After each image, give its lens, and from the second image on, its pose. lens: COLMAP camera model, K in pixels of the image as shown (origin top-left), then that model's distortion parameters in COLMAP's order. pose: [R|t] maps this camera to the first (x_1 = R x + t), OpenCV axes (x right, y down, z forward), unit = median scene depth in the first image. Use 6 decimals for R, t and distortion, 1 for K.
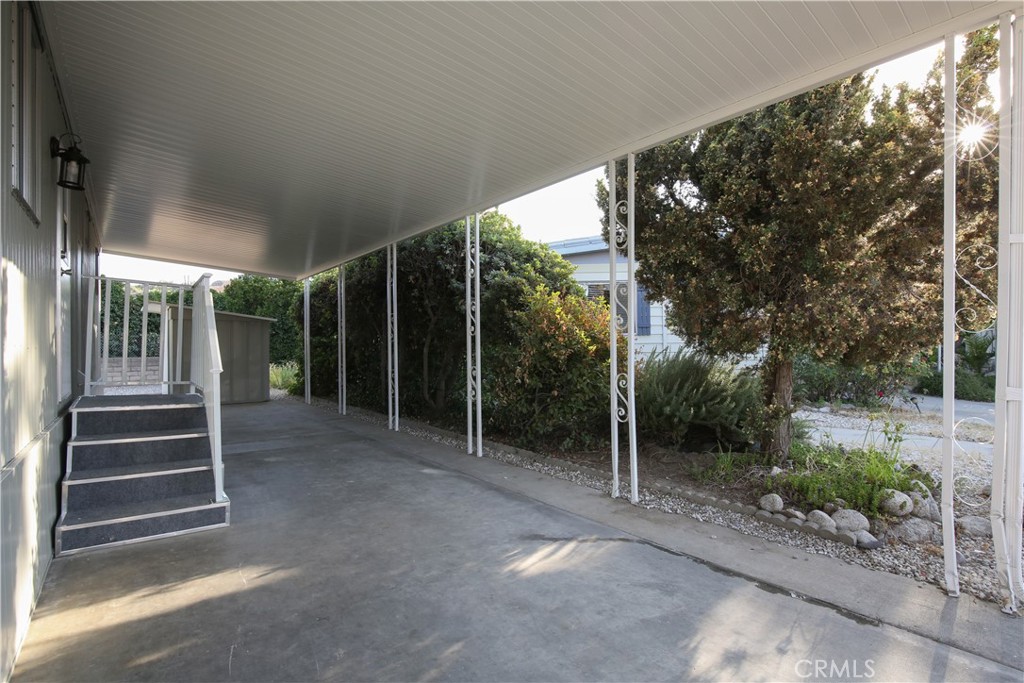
lens RADIAL K [[482.8, 0, 511.8], [0, 482.8, 345.9], [0, 0, 1]] dist [-0.024749, 0.000863]
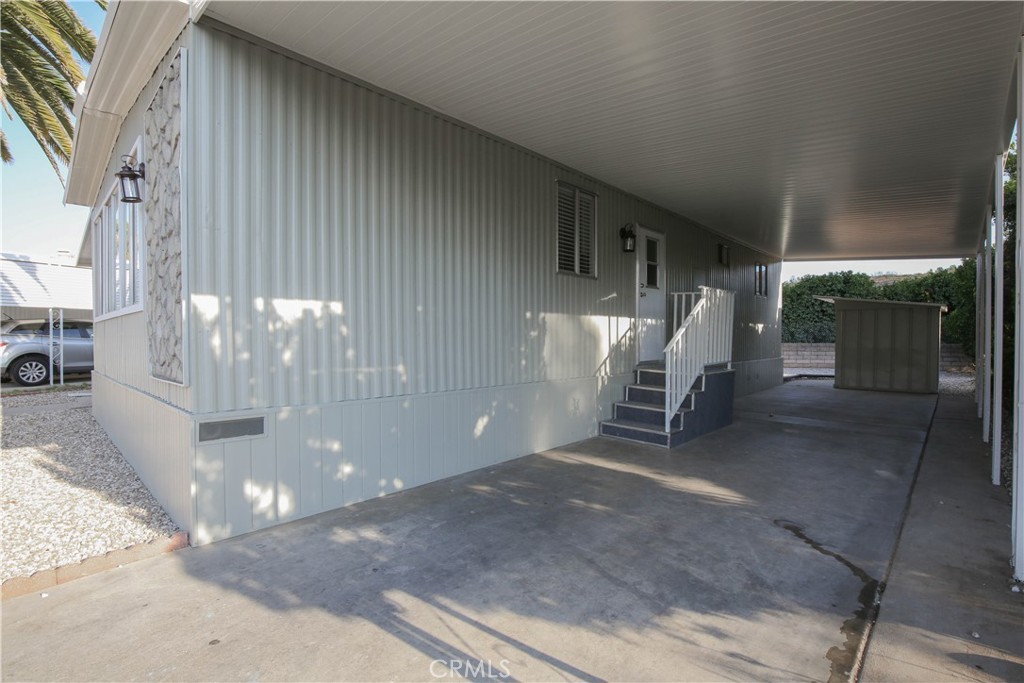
lens RADIAL K [[464.7, 0, 510.4], [0, 464.7, 351.8], [0, 0, 1]] dist [-0.027173, 0.000555]
pose [[0.125552, 0.038323, -0.991347, 0.584323], [0.003197, 0.999233, 0.039032, -0.004821], [0.992082, -0.008070, 0.125333, 0.192961]]
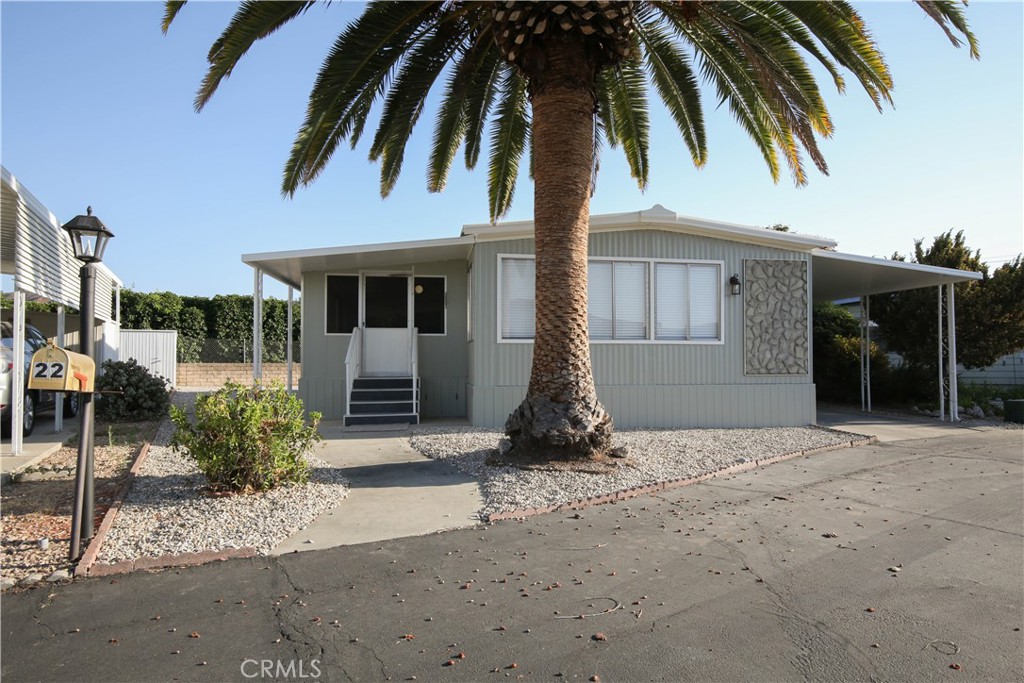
lens RADIAL K [[566.8, 0, 512.4], [0, 566.8, 347.1], [0, 0, 1]] dist [-0.006566, -0.001764]
pose [[0.866042, -0.009529, -0.499880, 0.068567], [-0.002757, 0.999712, -0.023835, 0.023651], [0.499963, 0.022021, 0.865767, -2.713561]]
